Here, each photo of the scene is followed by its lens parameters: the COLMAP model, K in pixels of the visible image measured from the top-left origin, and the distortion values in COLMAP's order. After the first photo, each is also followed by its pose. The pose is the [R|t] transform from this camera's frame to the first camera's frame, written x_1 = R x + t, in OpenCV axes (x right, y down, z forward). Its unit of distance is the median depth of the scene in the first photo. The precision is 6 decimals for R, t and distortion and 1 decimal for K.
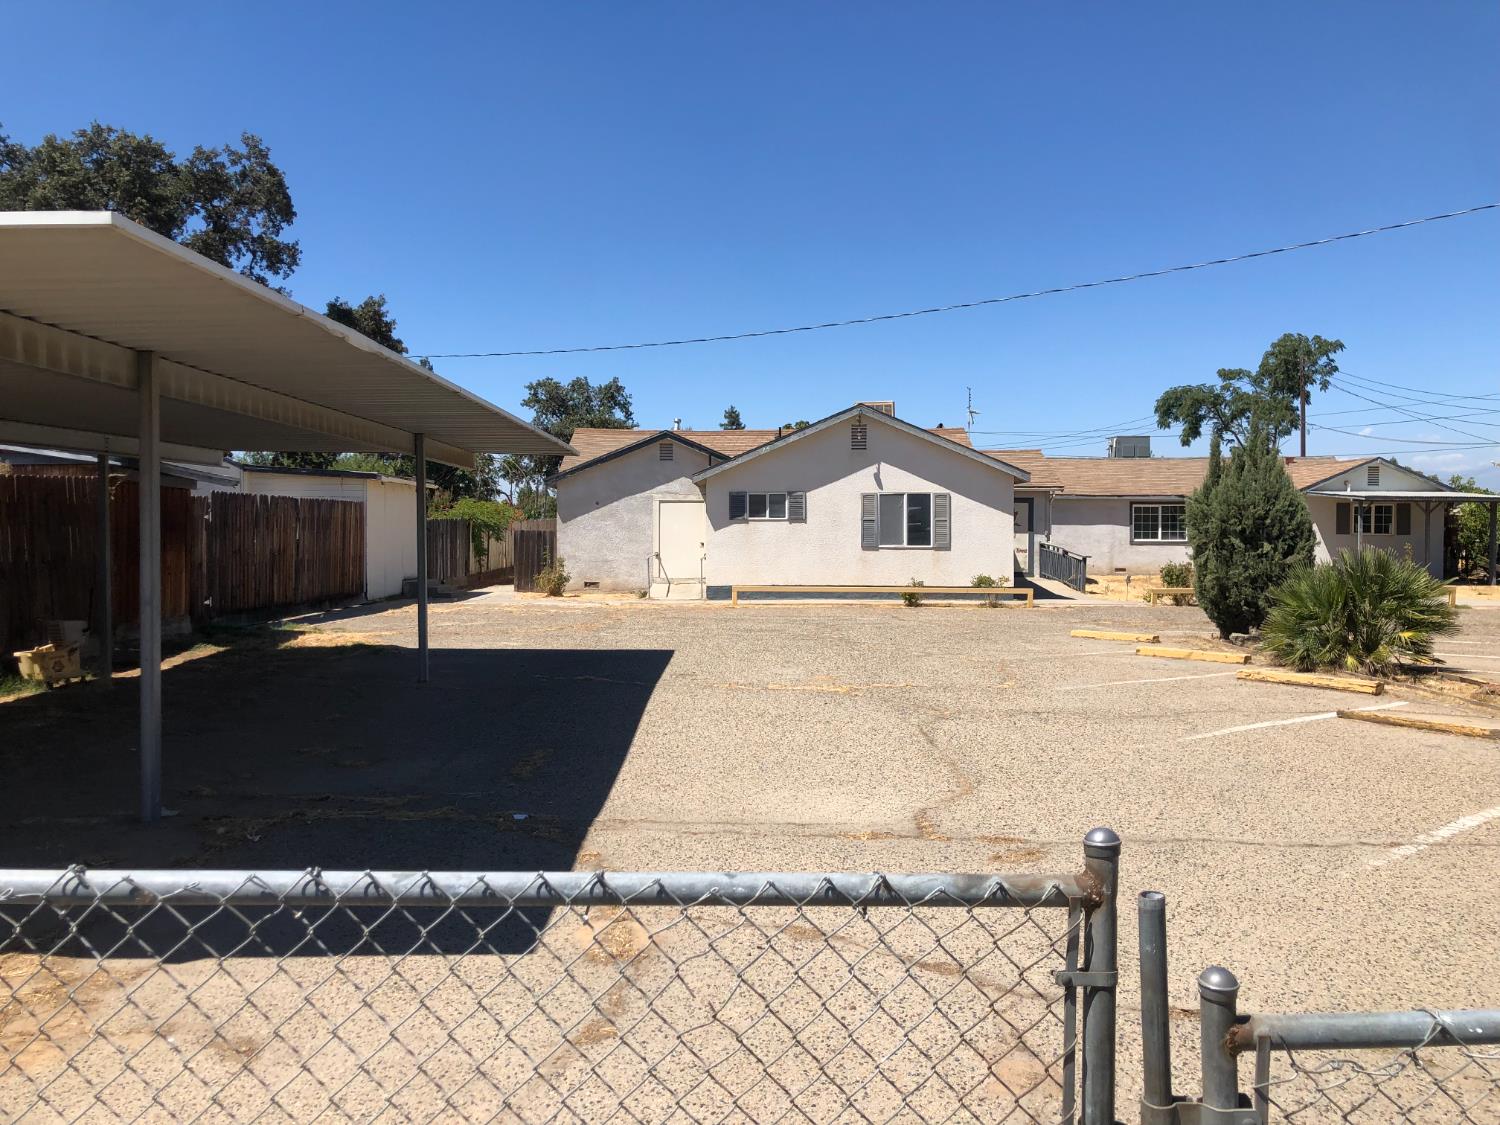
lens RADIAL K [[1241.7, 0, 744.6], [0, 1241.7, 538.3], [0, 0, 1]] dist [0.133179, -0.301350]
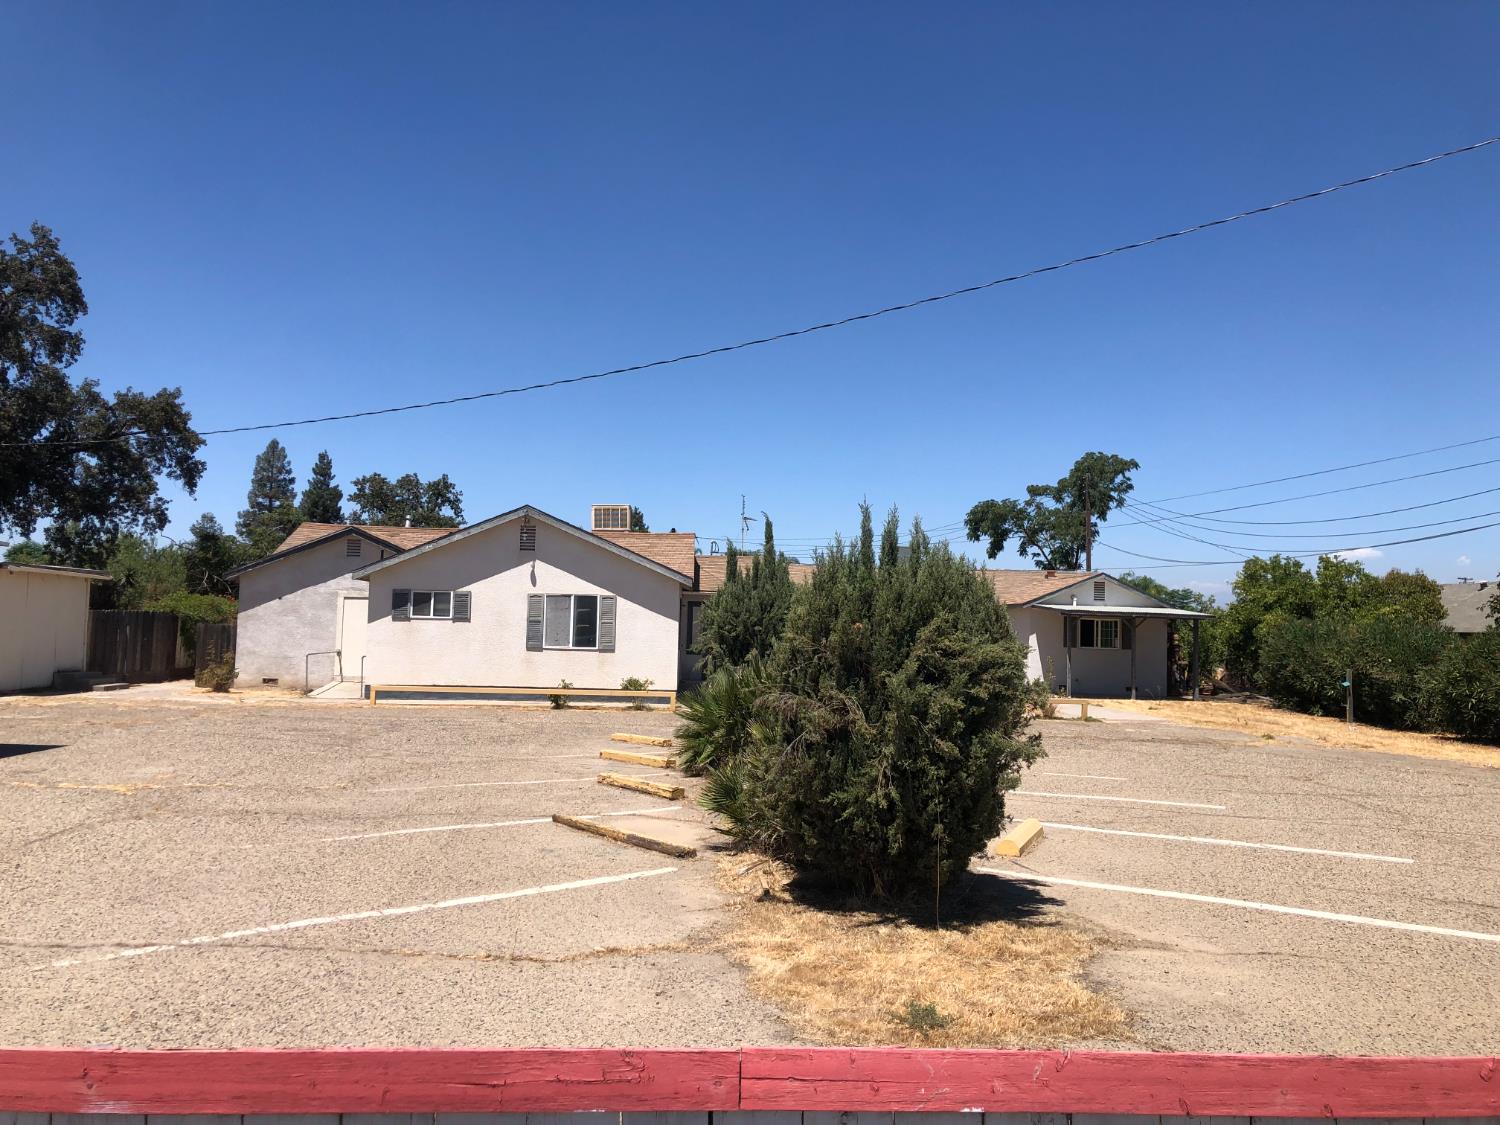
lens RADIAL K [[1256.5, 0, 749.2], [0, 1256.5, 535.4], [0, 0, 1]] dist [0.048341, -0.007319]
pose [[0.998960, 0.025933, 0.037505, 0.262913], [-0.022657, 0.996100, -0.085268, -0.000913], [-0.039570, 0.084329, 0.995652, -0.023850]]
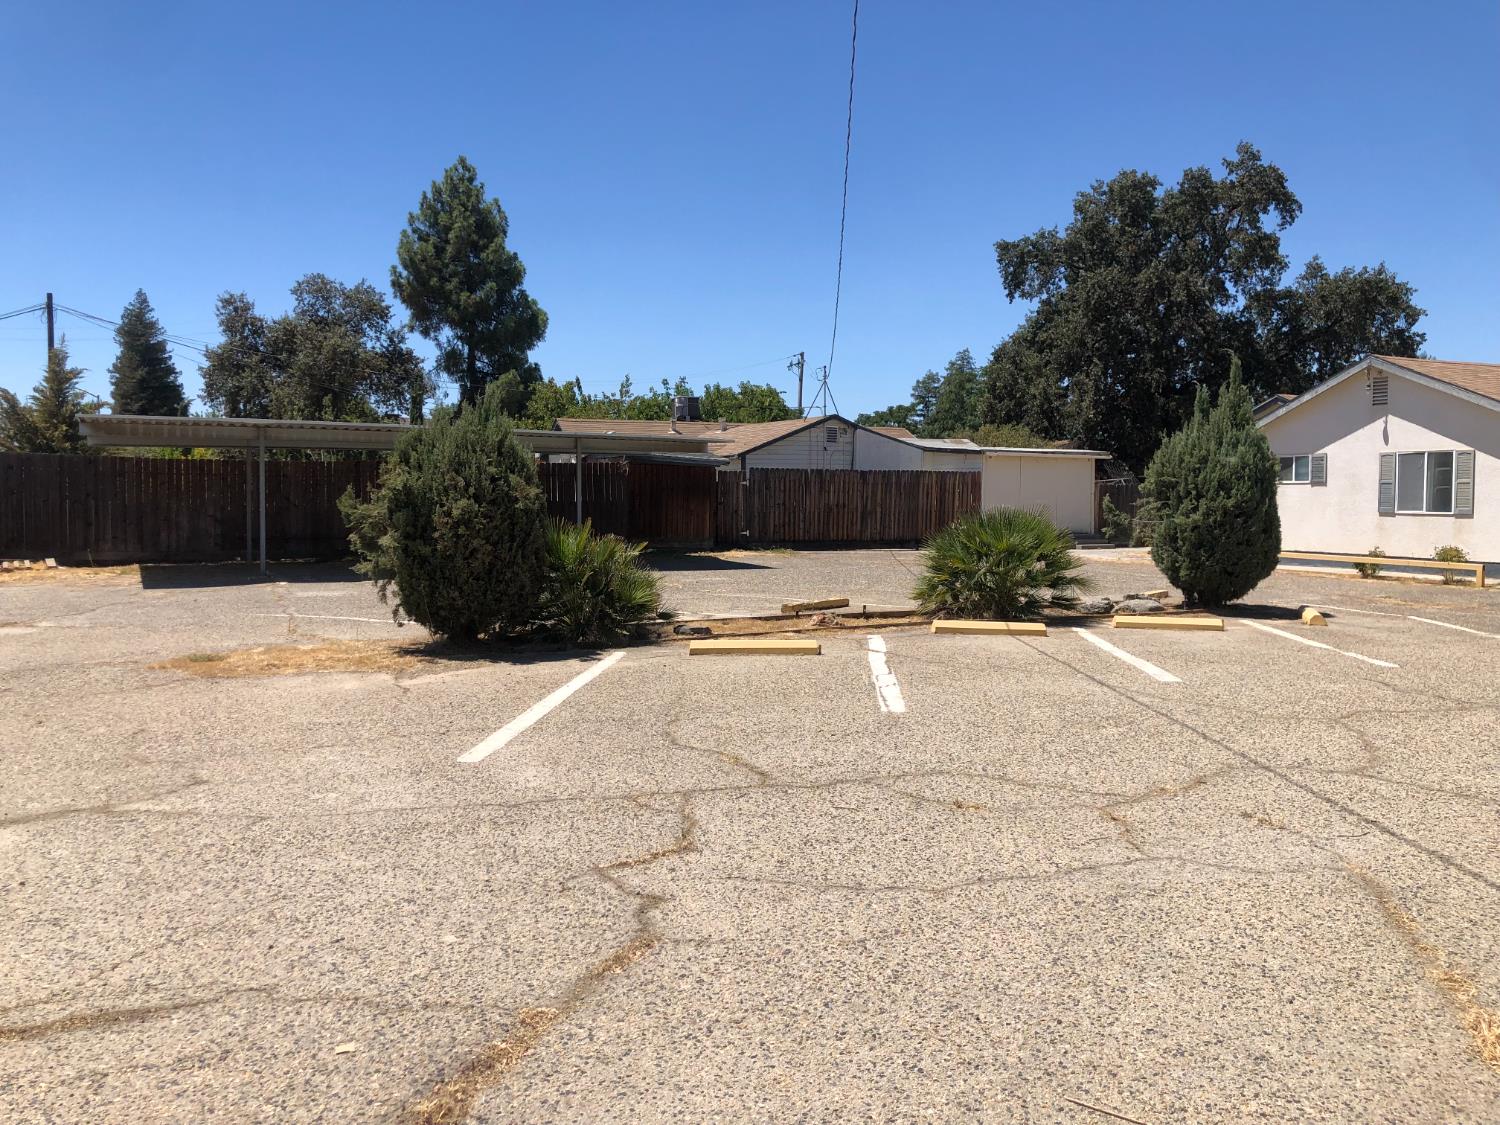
lens RADIAL K [[1256.5, 0, 749.2], [0, 1256.5, 535.4], [0, 0, 1]] dist [0.048341, -0.007319]
pose [[0.440824, 0.034177, -0.896943, 0.816735], [-0.016961, 0.999414, 0.029746, 0.004186], [0.897433, 0.002100, 0.441145, 0.201511]]
